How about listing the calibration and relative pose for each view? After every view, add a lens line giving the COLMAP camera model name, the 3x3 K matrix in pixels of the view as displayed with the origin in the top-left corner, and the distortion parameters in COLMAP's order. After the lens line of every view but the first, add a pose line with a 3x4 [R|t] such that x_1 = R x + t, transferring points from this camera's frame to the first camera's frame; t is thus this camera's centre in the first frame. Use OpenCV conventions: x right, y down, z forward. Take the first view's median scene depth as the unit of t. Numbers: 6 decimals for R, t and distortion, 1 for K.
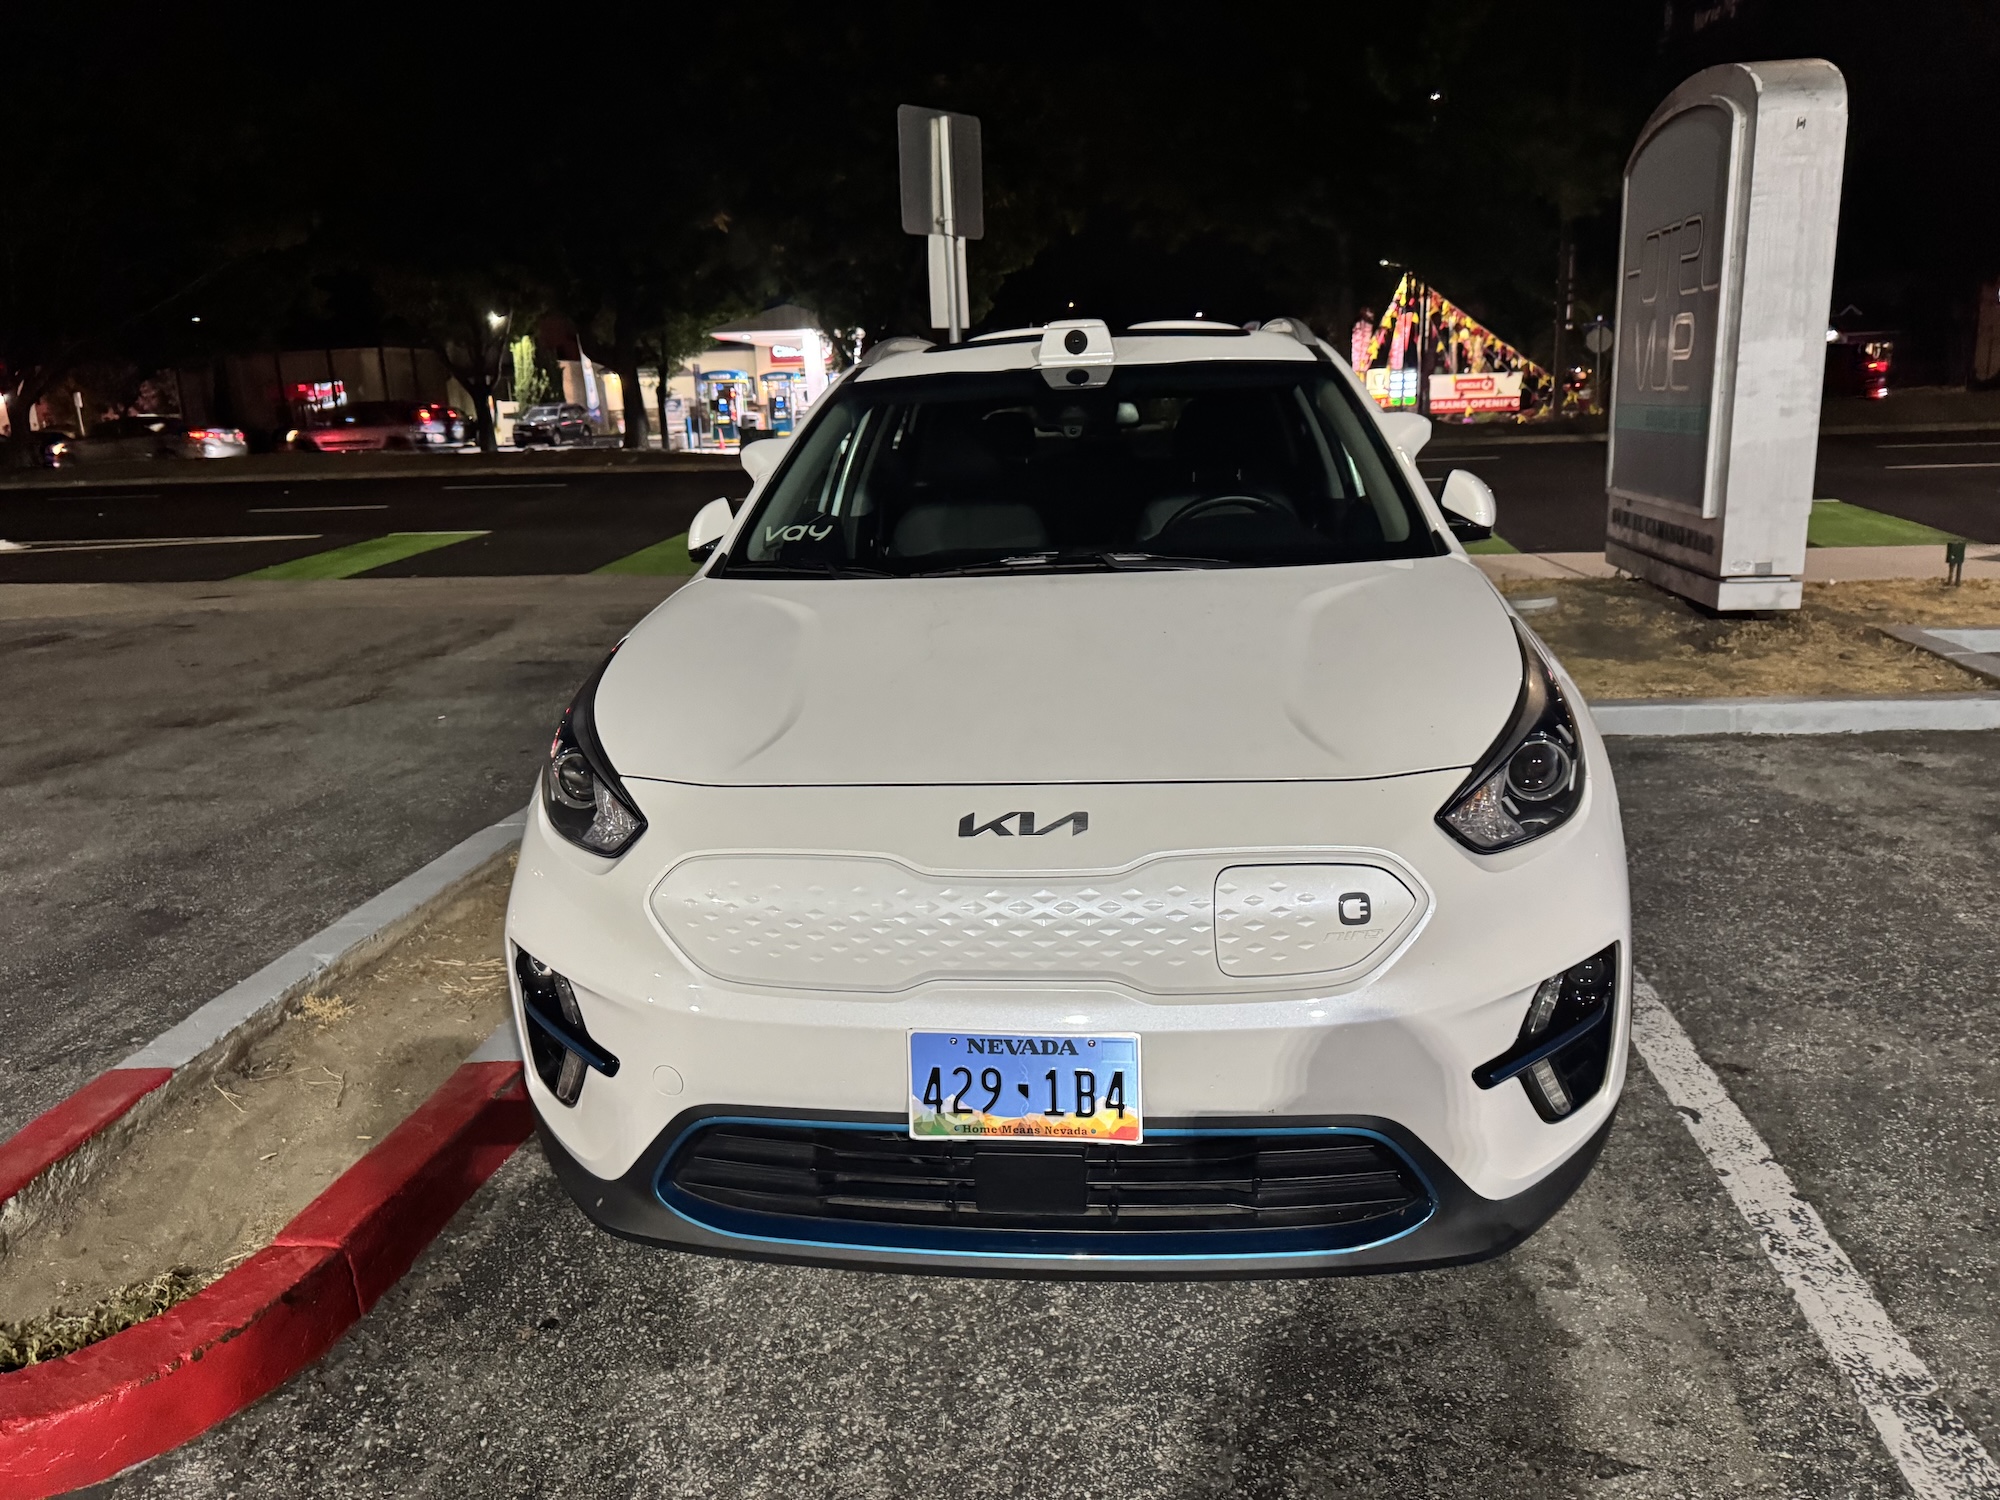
lens RADIAL K [[1424.6, 0, 1000.4], [0, 1424.6, 756.7], [0, 0, 1]] dist [0.031133, -0.038875]
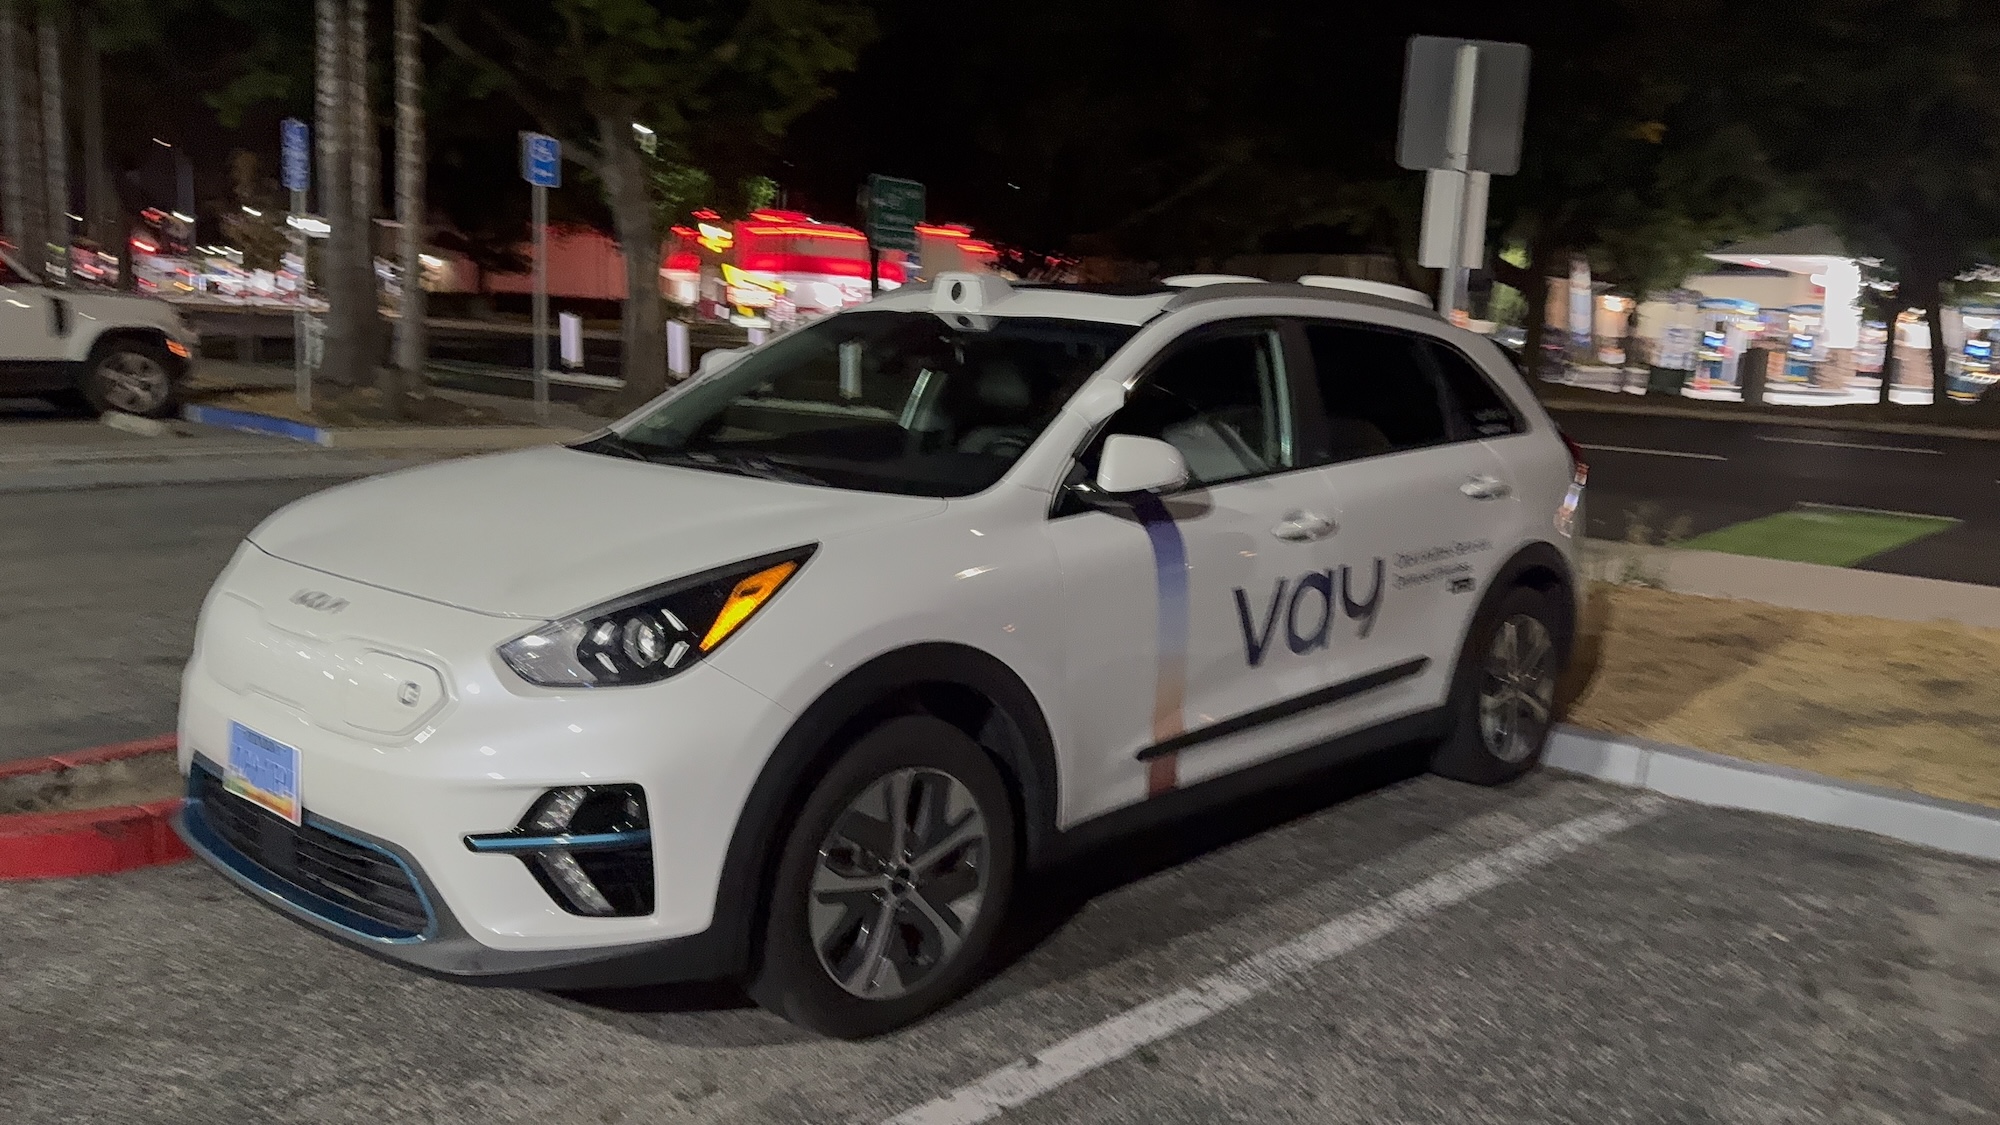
lens RADIAL K [[1654.3, 0, 1039.2], [0, 1654.3, 617.3], [0, 0, 1]] dist [0.106677, -0.173803]
pose [[0.807102, 0.173548, -0.564329, 0.892708], [-0.211654, 0.977342, -0.002145, -0.050227], [0.551170, 0.121174, 0.825547, -0.013943]]
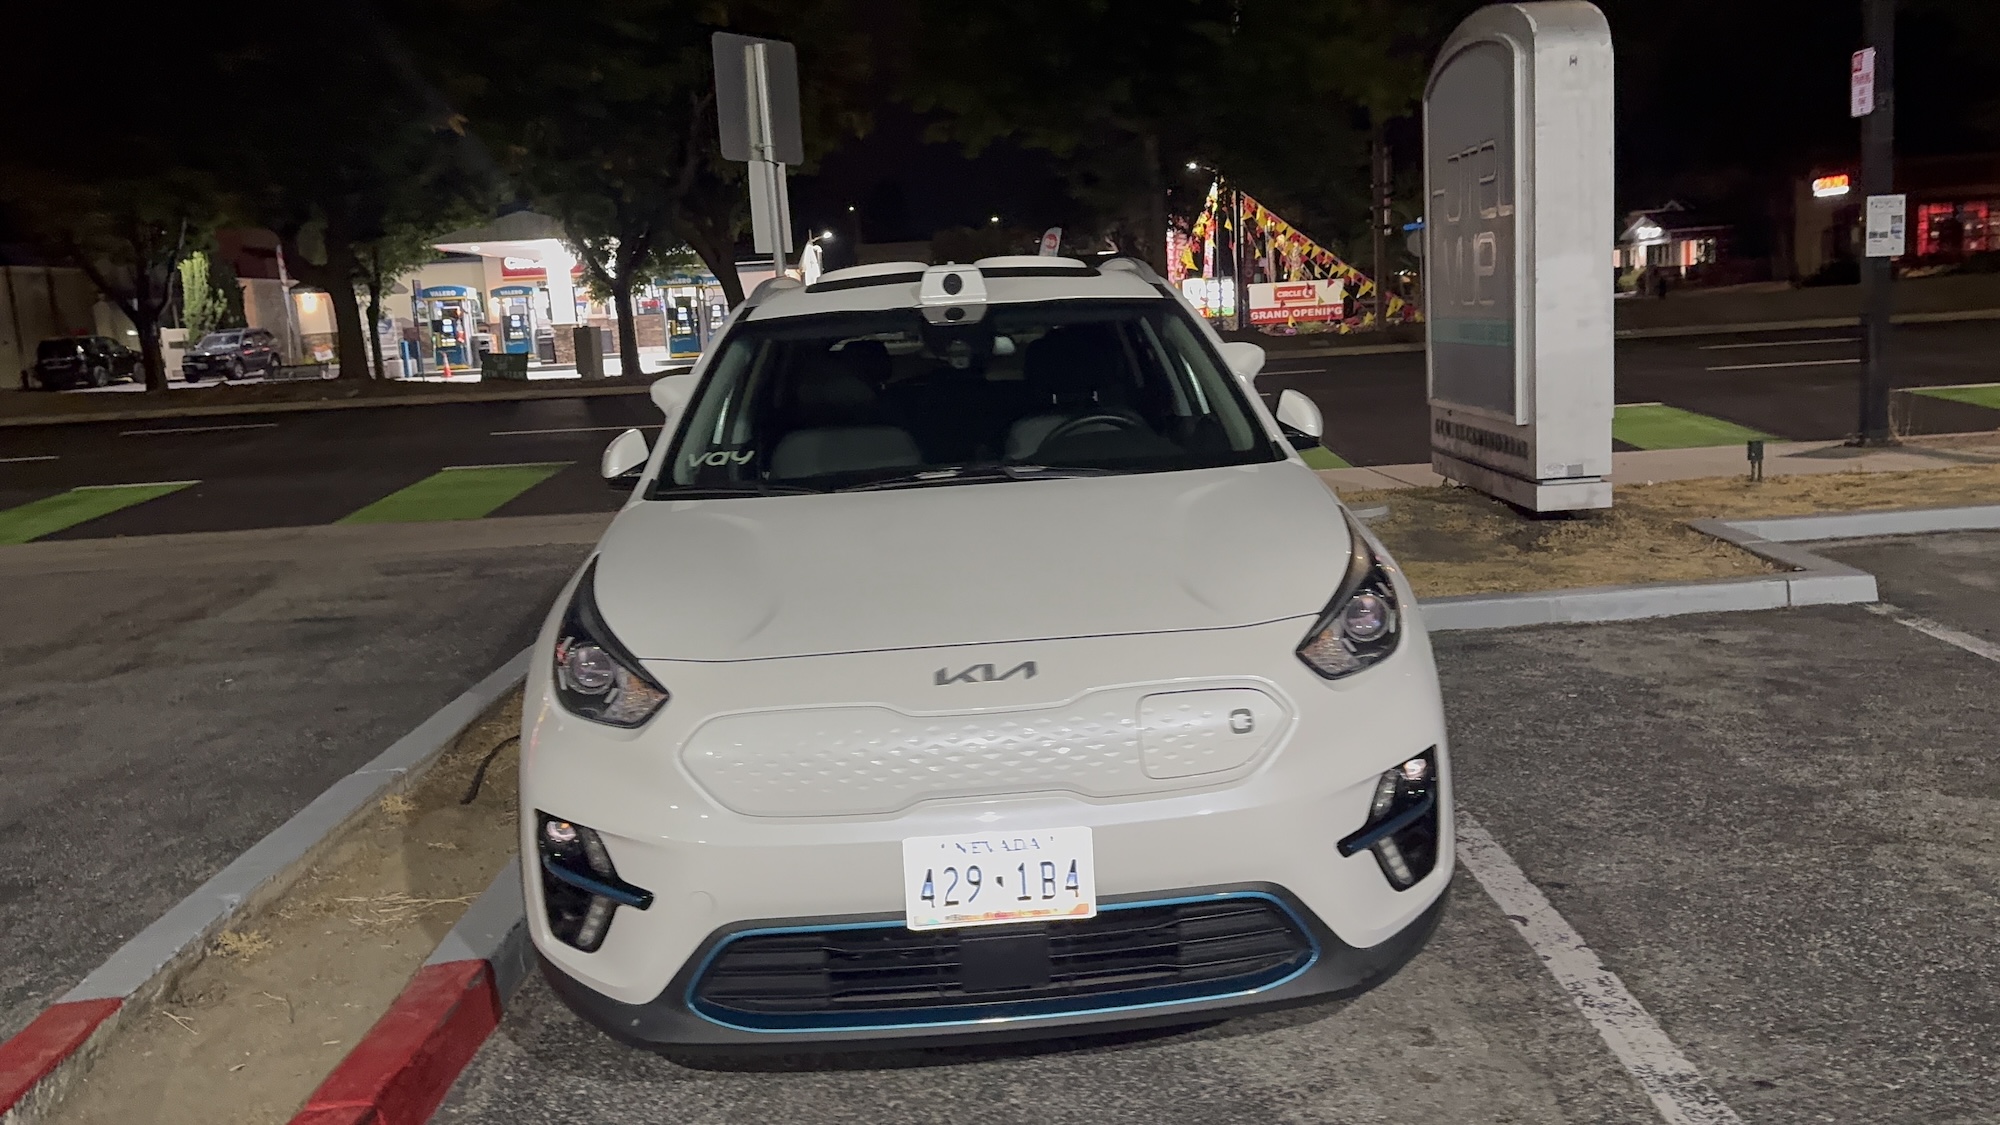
lens RADIAL K [[1654.3, 0, 1042.7], [0, 1654.3, 559.0], [0, 0, 1]] dist [0.106677, -0.173803]
pose [[0.986873, -0.041423, 0.156094, -0.089466], [0.056396, 0.994091, -0.092749, 0.047729], [-0.151330, 0.100334, 0.983378, -0.265767]]
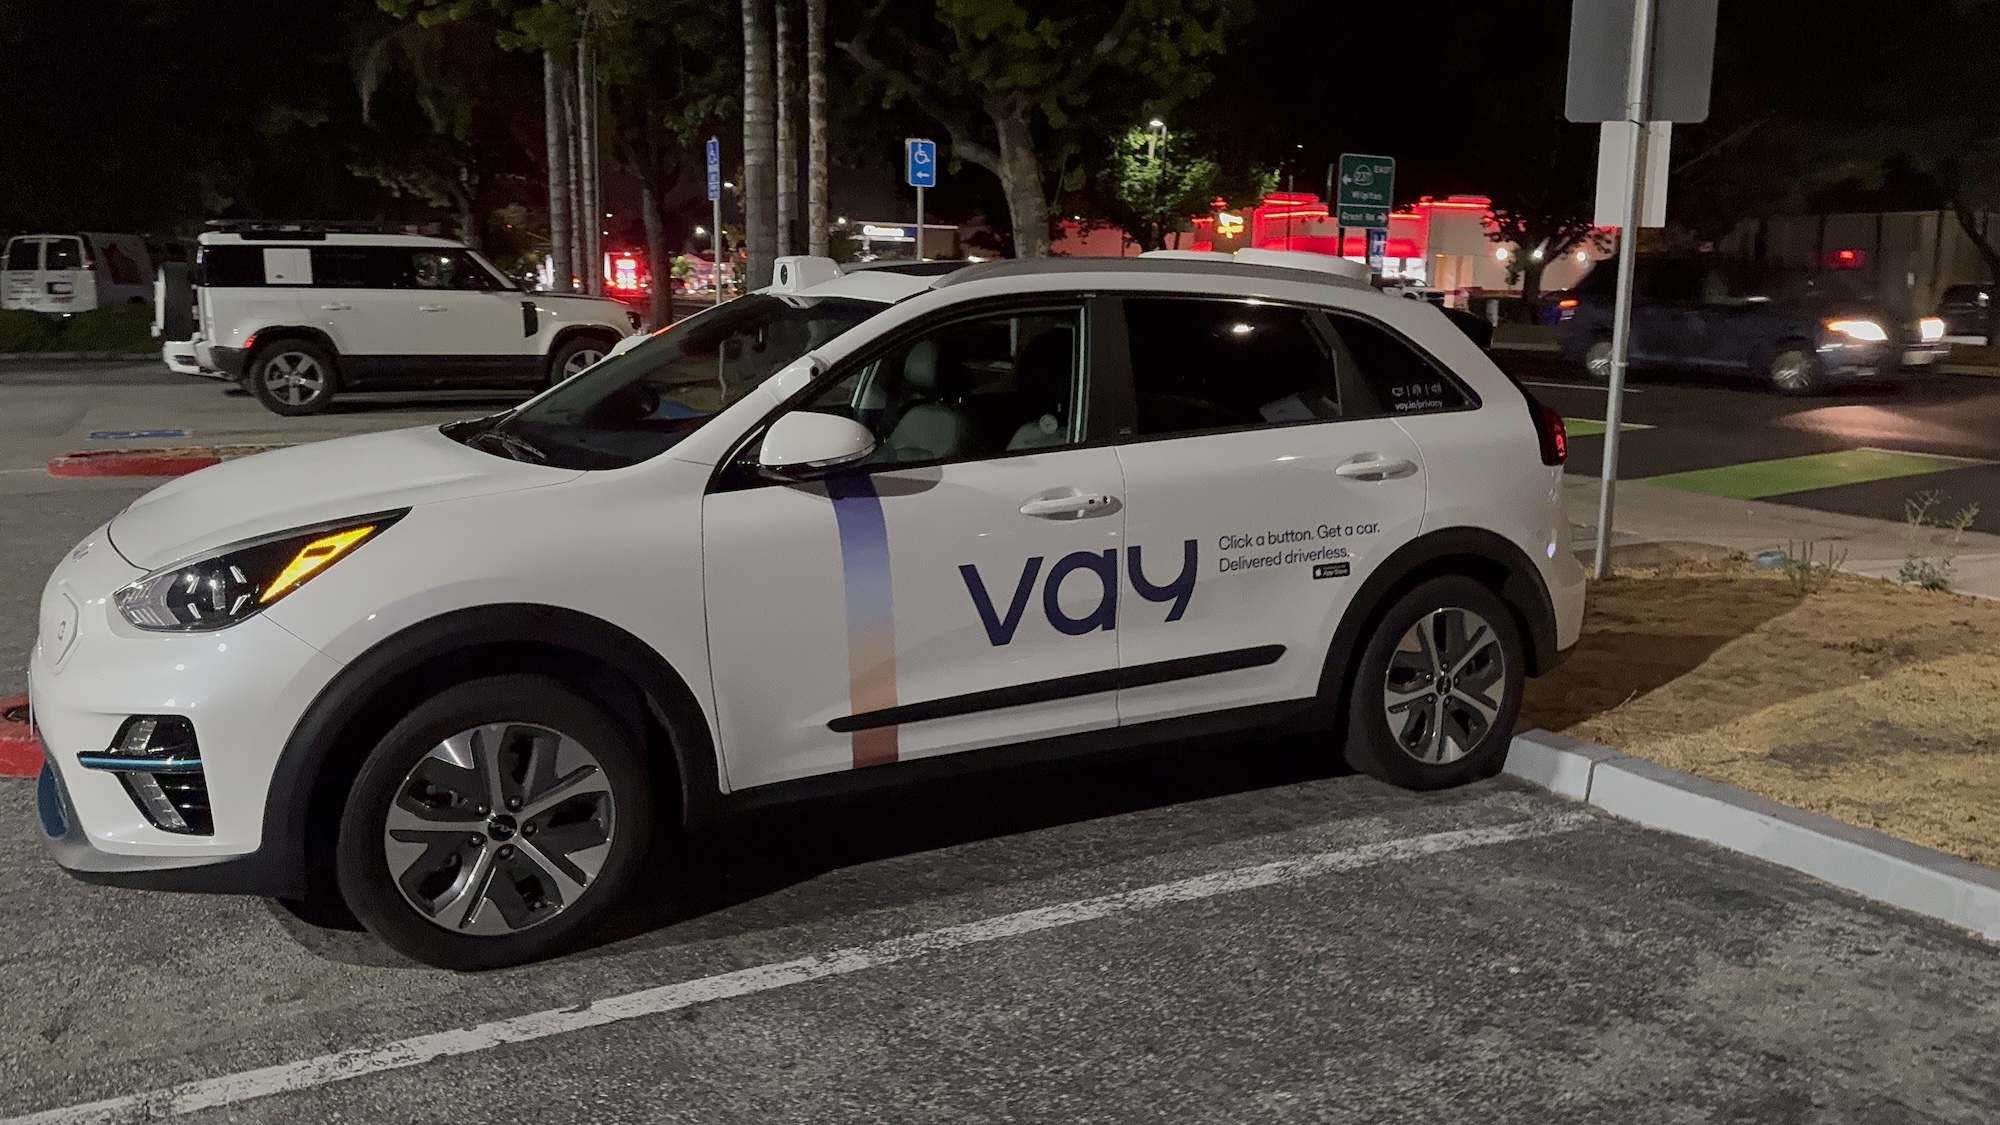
lens RADIAL K [[1654.3, 0, 1037.6], [0, 1654.3, 586.1], [0, 0, 1]] dist [0.106677, -0.173803]
pose [[0.577664, 0.189402, -0.793997, 1.310432], [-0.232112, 0.970668, 0.062675, -0.176279], [0.782578, 0.148091, 0.604682, 0.374599]]
